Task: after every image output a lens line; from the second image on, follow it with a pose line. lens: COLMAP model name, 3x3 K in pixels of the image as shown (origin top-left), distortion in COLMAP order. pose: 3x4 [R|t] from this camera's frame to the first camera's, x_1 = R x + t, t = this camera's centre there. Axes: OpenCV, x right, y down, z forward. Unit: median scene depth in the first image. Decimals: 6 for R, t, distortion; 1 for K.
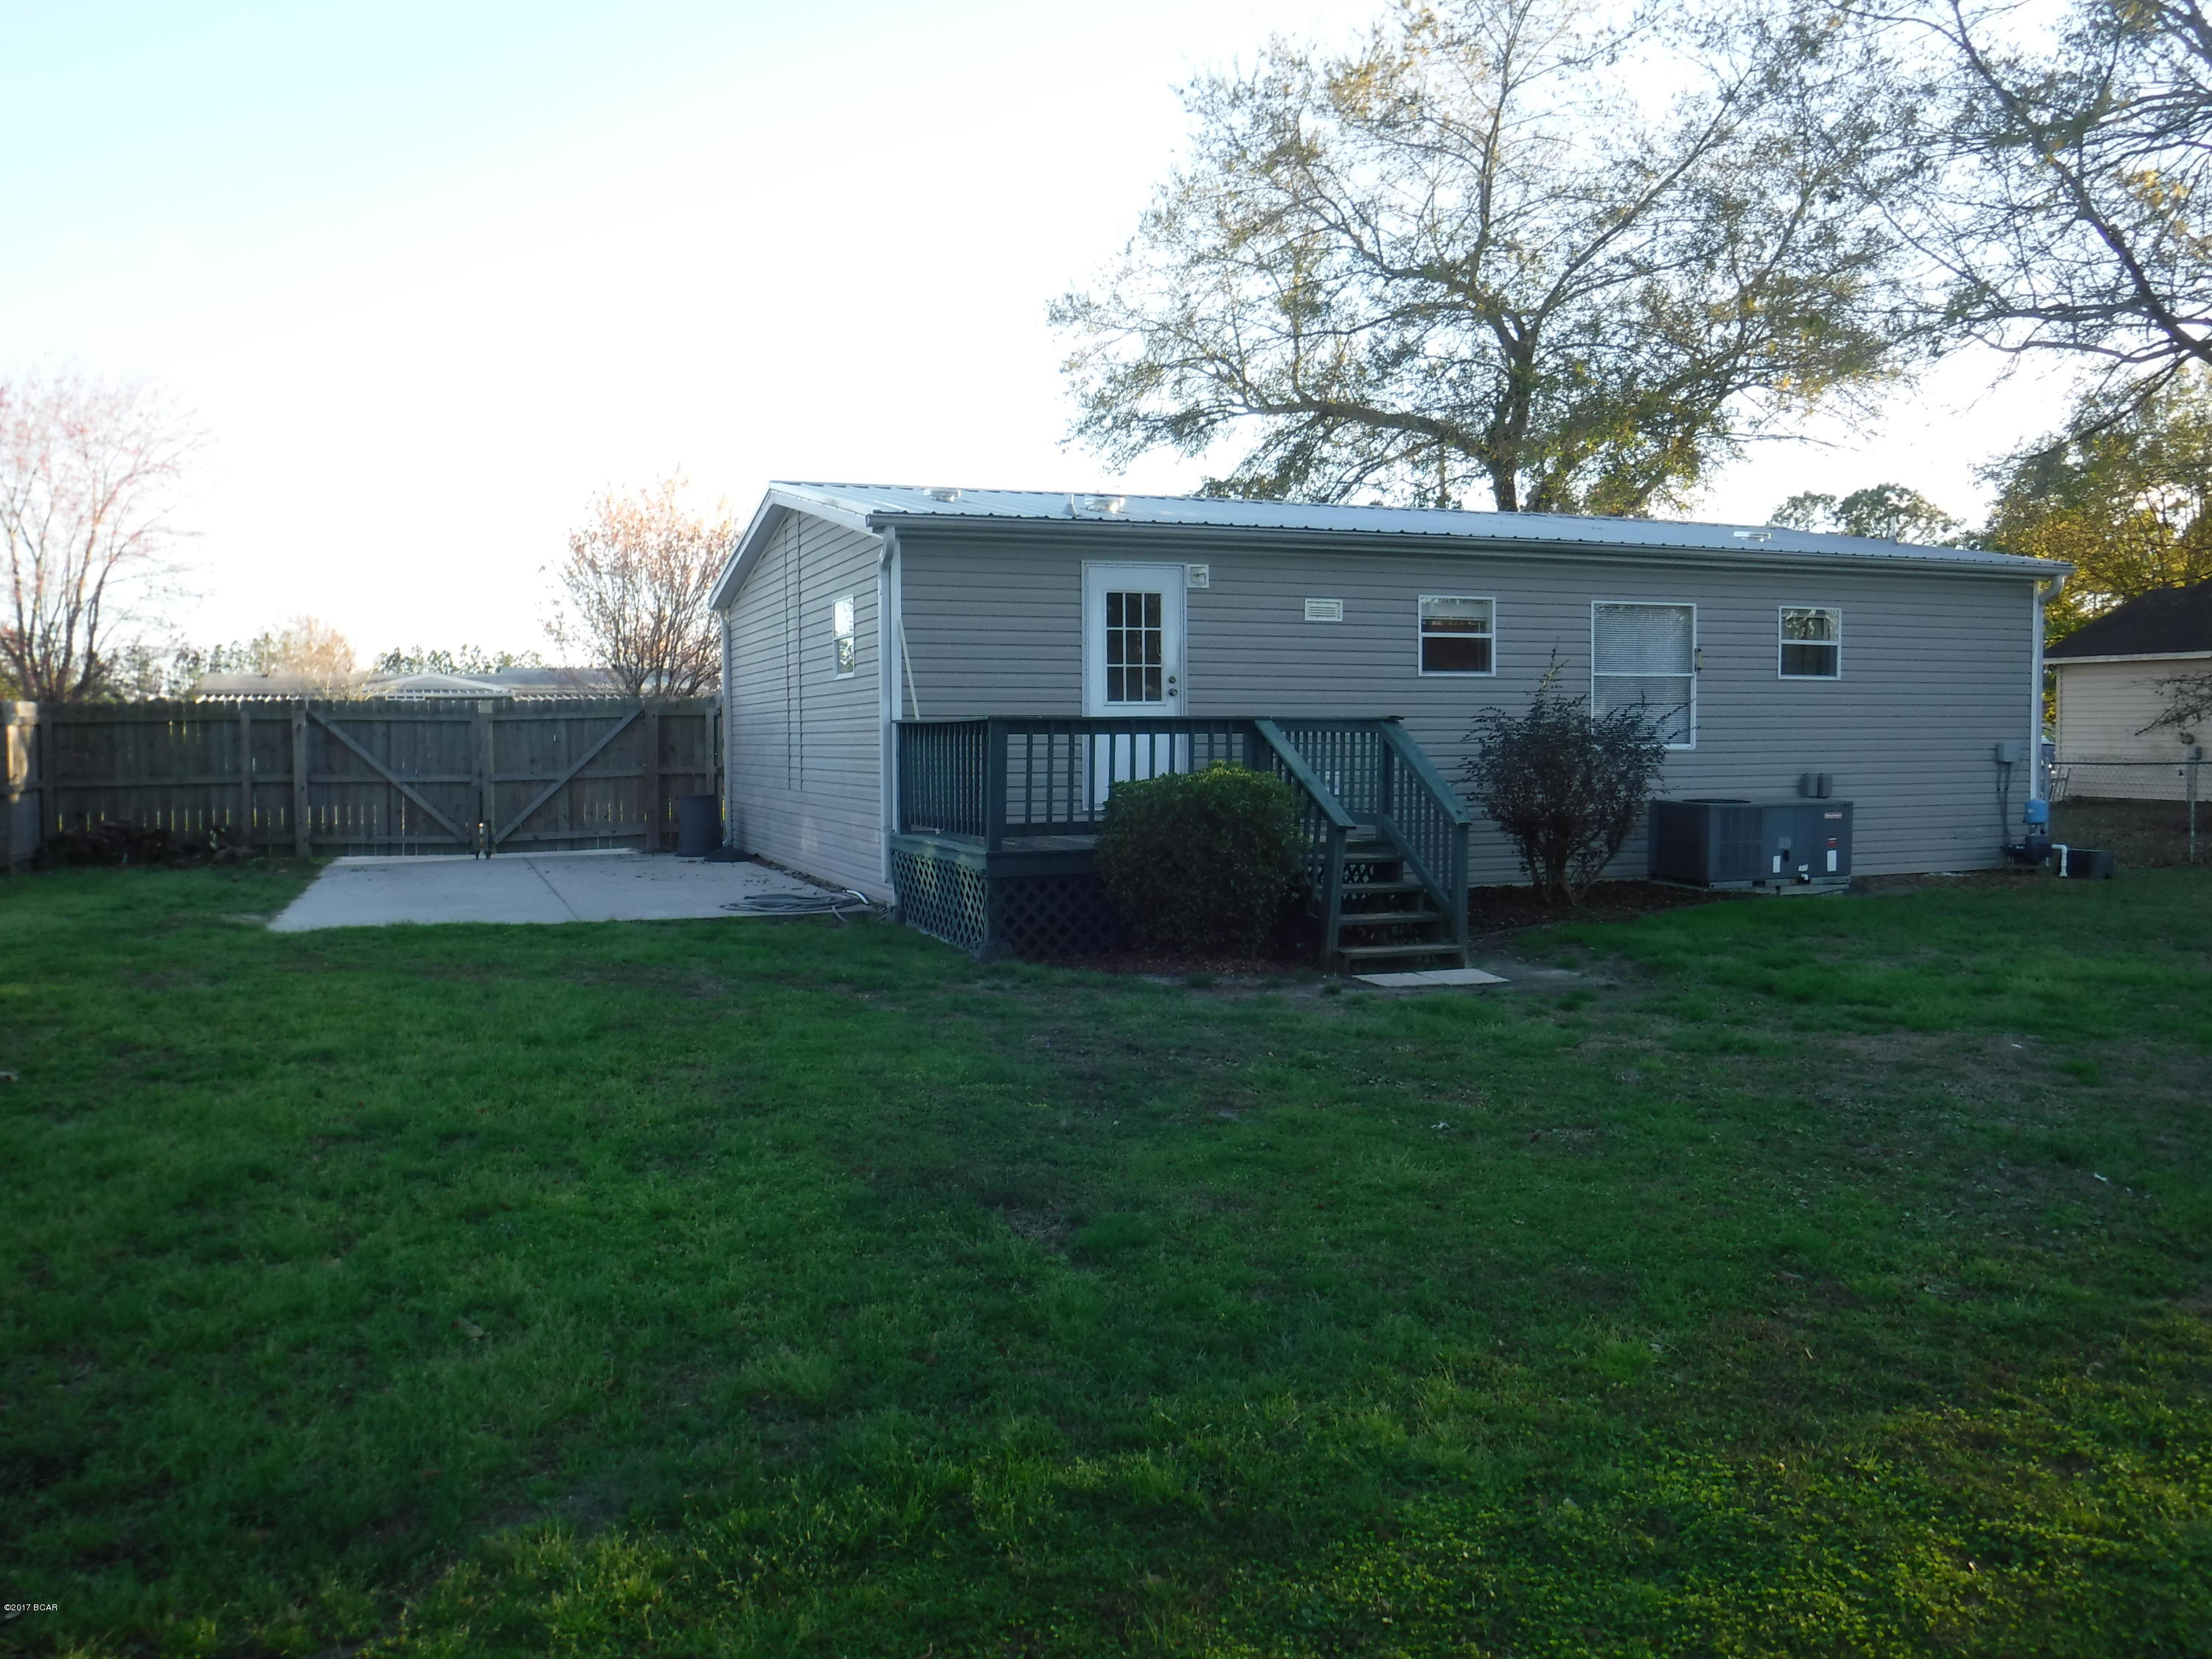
lens RADIAL K [[1776.1, 0, 1109.1], [0, 1776.1, 830.3], [0, 0, 1]] dist [-0.102328, 0.021854]
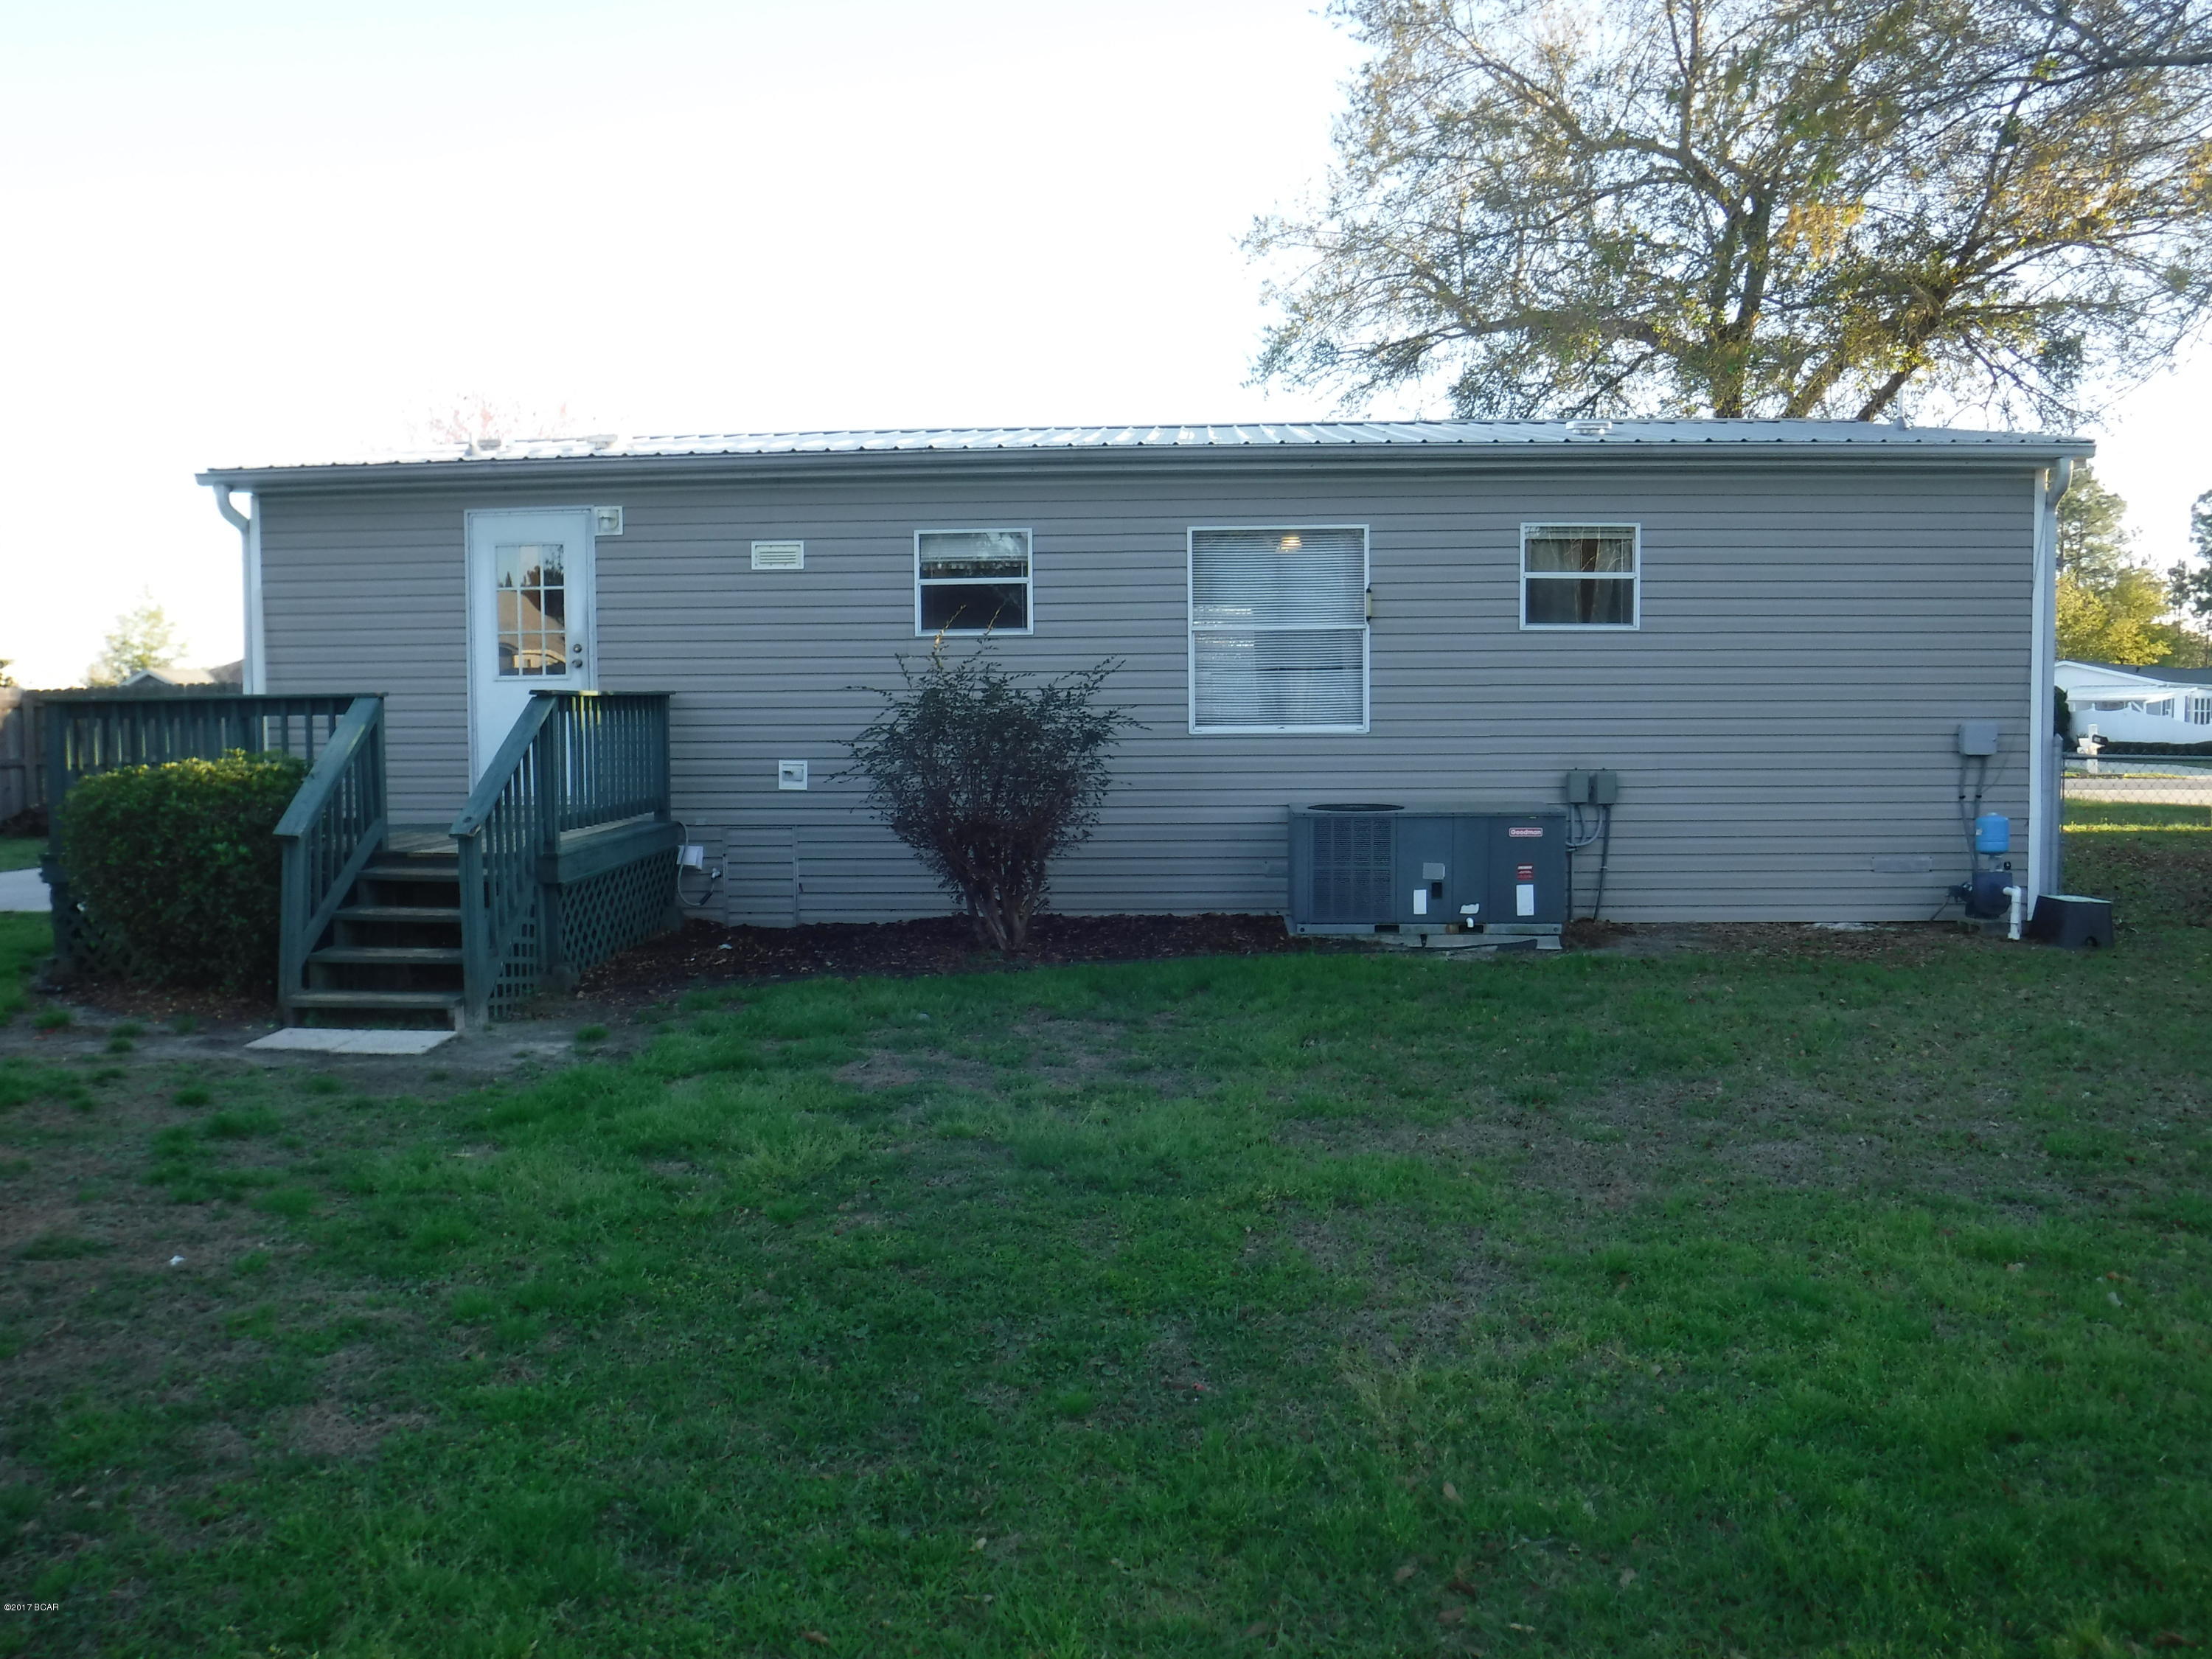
lens RADIAL K [[1776.1, 0, 1105.1], [0, 1776.1, 832.5], [0, 0, 1]] dist [-0.102328, 0.021854]
pose [[0.915758, 0.026355, -0.400866, 0.541783], [-0.021041, 0.999623, 0.017652, -0.017075], [0.401180, -0.007730, 0.915967, 0.318867]]
